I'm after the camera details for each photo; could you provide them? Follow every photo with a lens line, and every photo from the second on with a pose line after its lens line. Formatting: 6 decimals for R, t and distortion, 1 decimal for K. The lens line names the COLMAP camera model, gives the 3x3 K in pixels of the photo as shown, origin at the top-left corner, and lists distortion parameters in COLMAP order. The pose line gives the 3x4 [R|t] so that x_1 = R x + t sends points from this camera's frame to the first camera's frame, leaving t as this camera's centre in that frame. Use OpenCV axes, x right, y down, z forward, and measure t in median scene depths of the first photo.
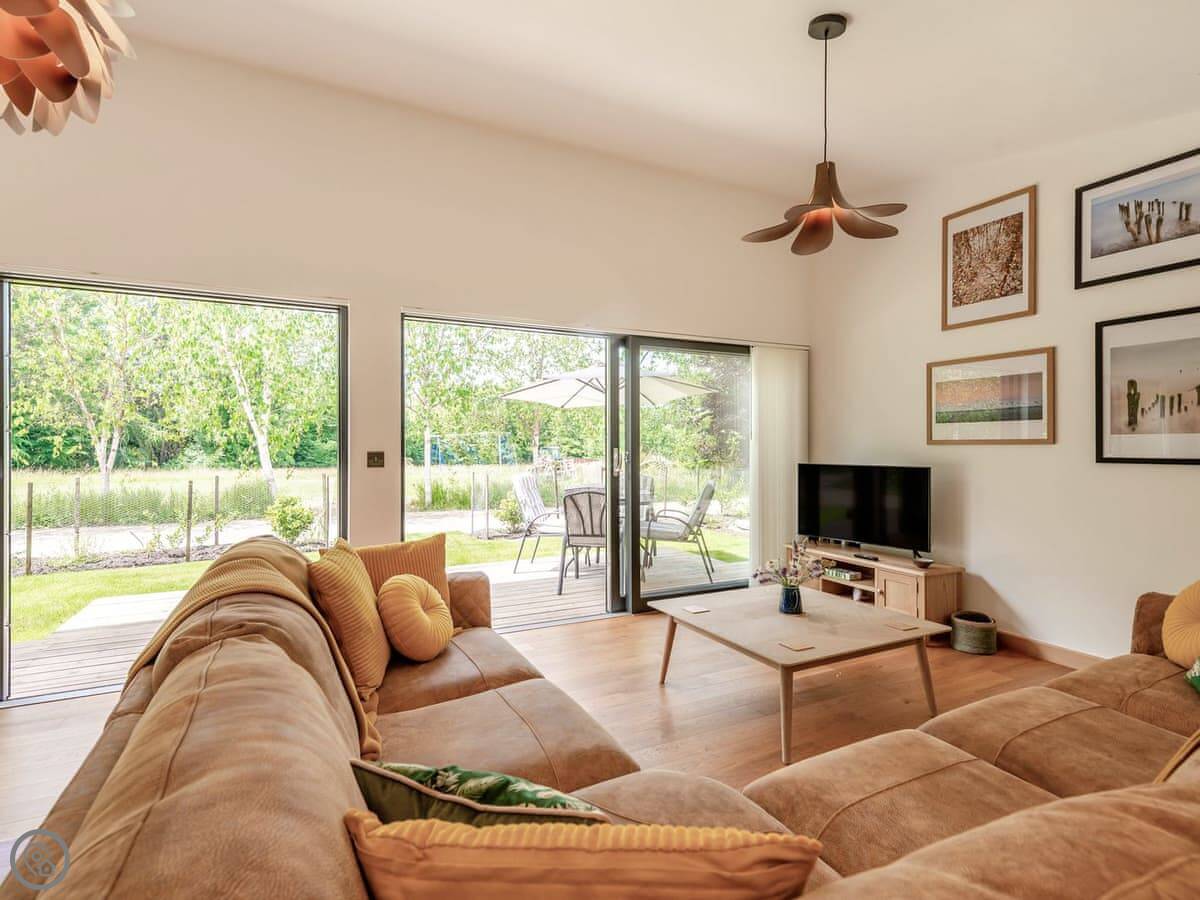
lens RADIAL K [[594.0, 0, 600.4], [0, 594.0, 449.0], [0, 0, 1]] dist [0.004919, 0.000556]
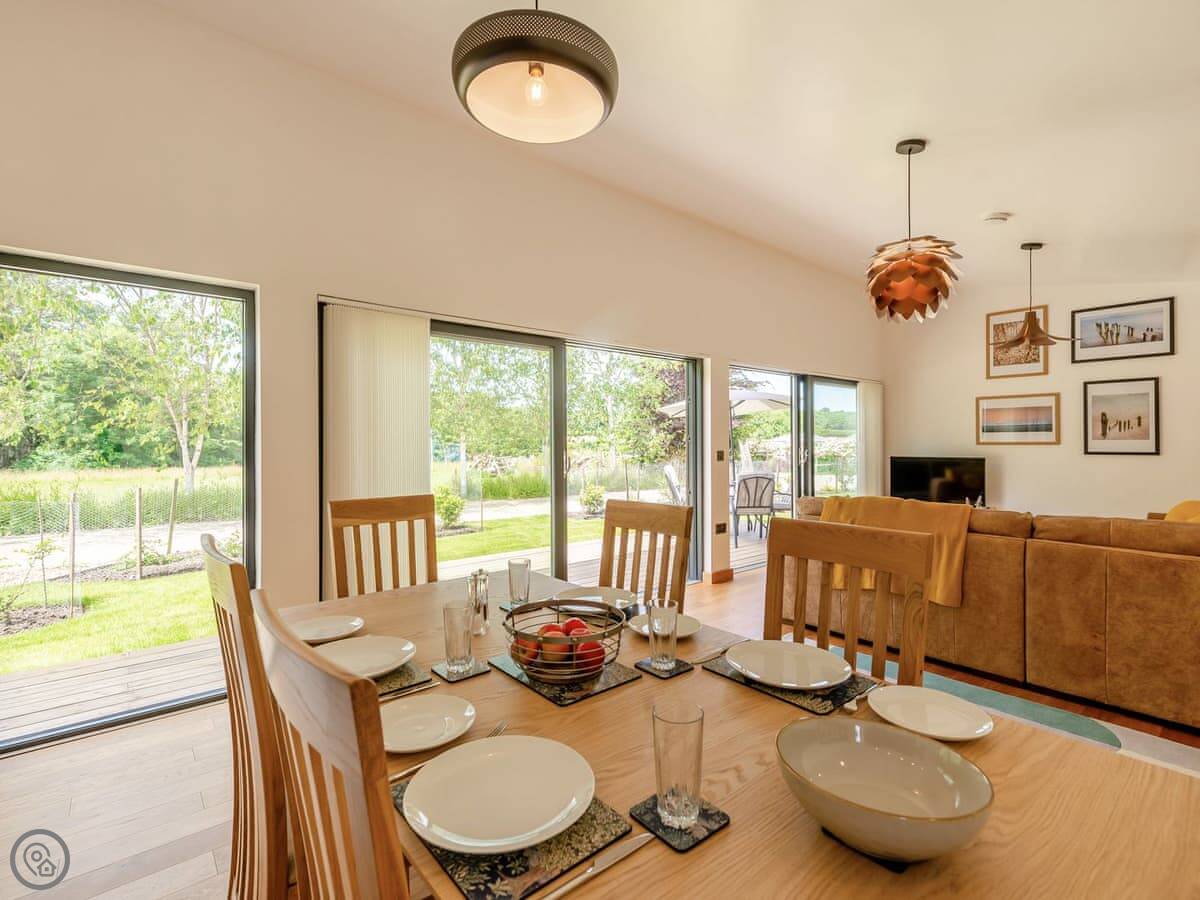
lens RADIAL K [[564.5, 0, 593.5], [0, 564.5, 441.7], [0, 0, 1]] dist [0.009193, -0.000621]
pose [[0.974545, -0.002465, 0.224180, -0.960856], [0.003929, 0.999974, -0.006085, -0.011670], [-0.224159, 0.006811, 0.974529, -0.370373]]
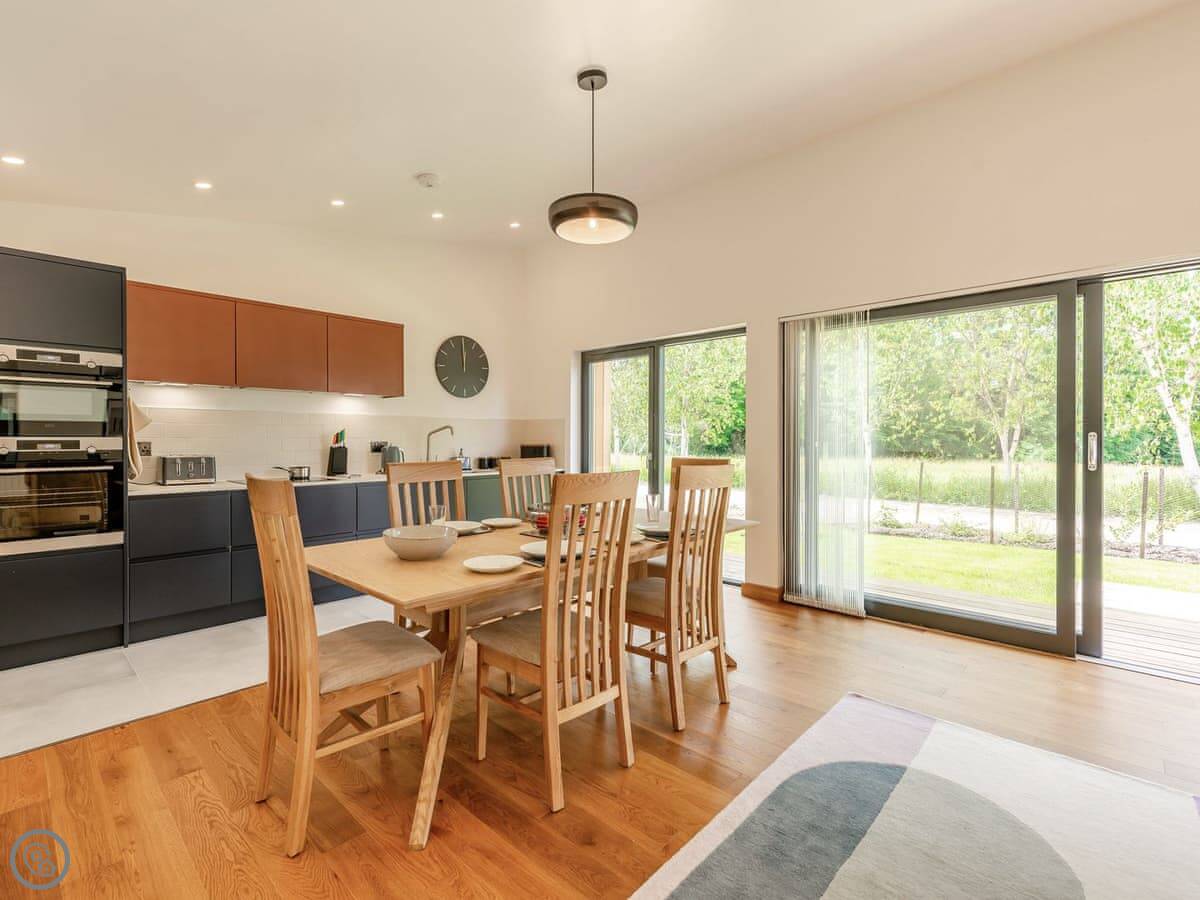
lens RADIAL K [[564.5, 0, 587.2], [0, 564.5, 448.0], [0, 0, 1]] dist [0.009193, -0.000621]
pose [[0.323220, 0.011017, -0.946260, -0.262961], [-0.001711, 0.999937, 0.011058, 0.014717], [0.946322, -0.001955, 0.323219, -0.223353]]
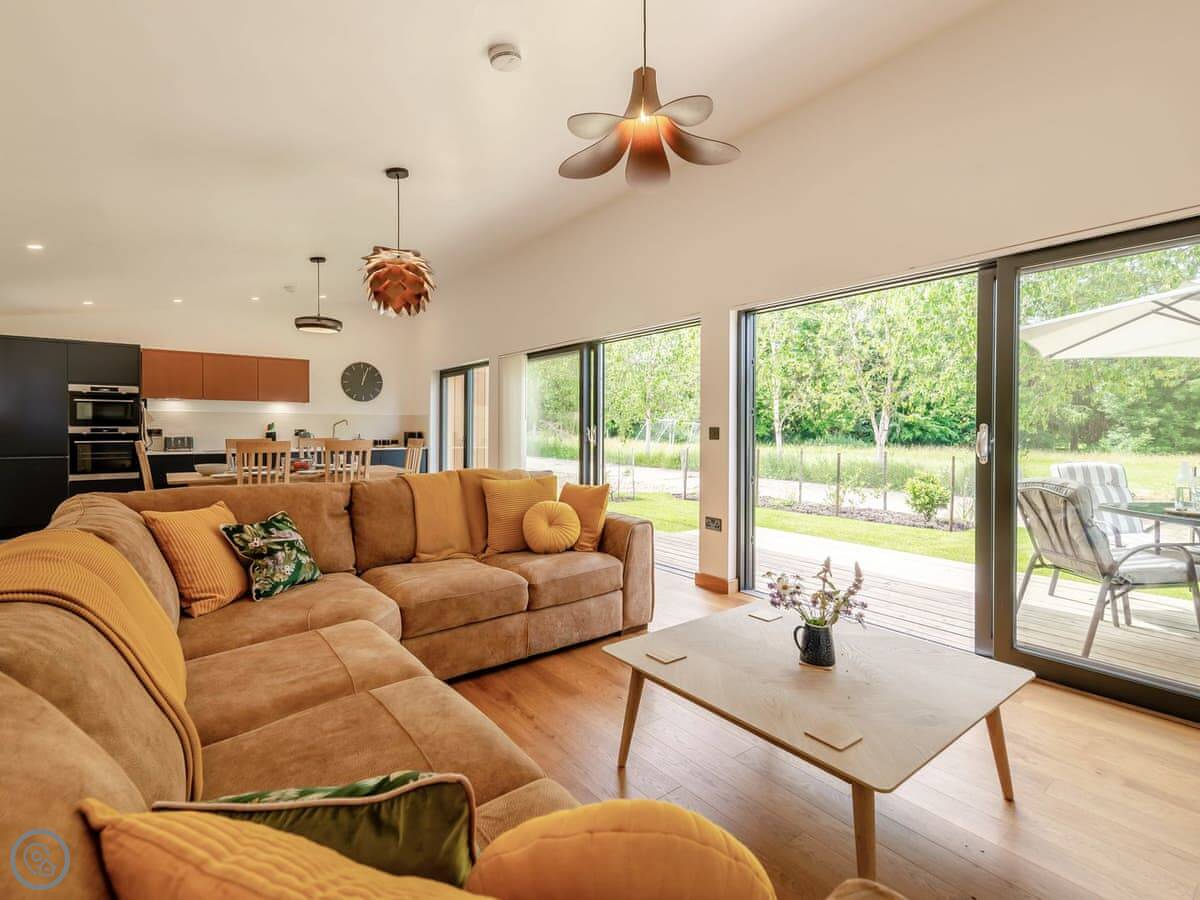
lens RADIAL K [[564.5, 0, 596.5], [0, 564.5, 441.3], [0, 0, 1]] dist [0.009193, -0.000621]
pose [[0.172823, 0.022003, -0.984707, 0.715270], [-0.005395, 0.999757, 0.021392, 0.009078], [0.984938, 0.001615, 0.172900, 0.506642]]
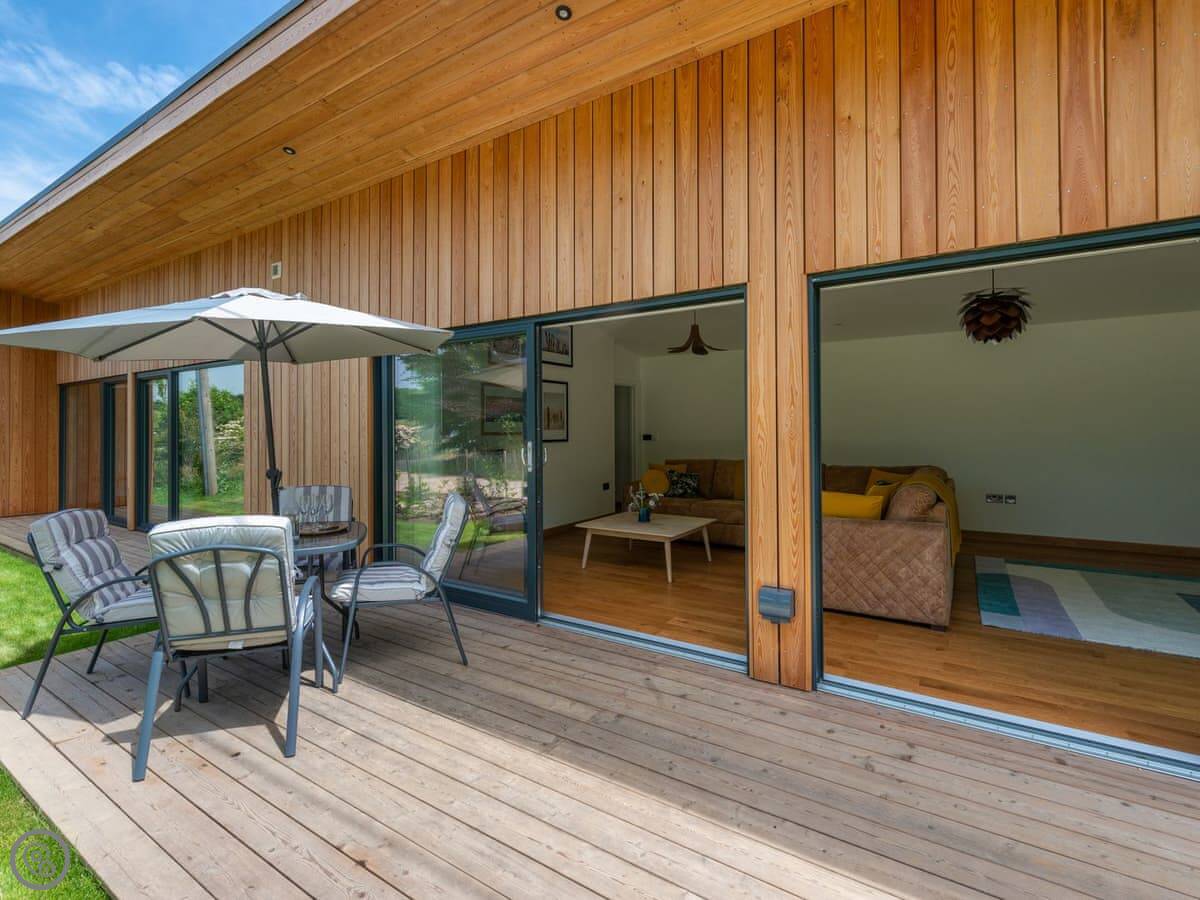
lens RADIAL K [[574.6, 0, 589.6], [0, 574.6, 425.2], [0, 0, 1]] dist [0.003875, -0.001727]
pose [[-0.491856, 0.008412, 0.870636, -0.959056], [0.008242, 0.999954, -0.005005, -0.024908], [-0.870638, 0.004714, -0.491902, 1.619164]]
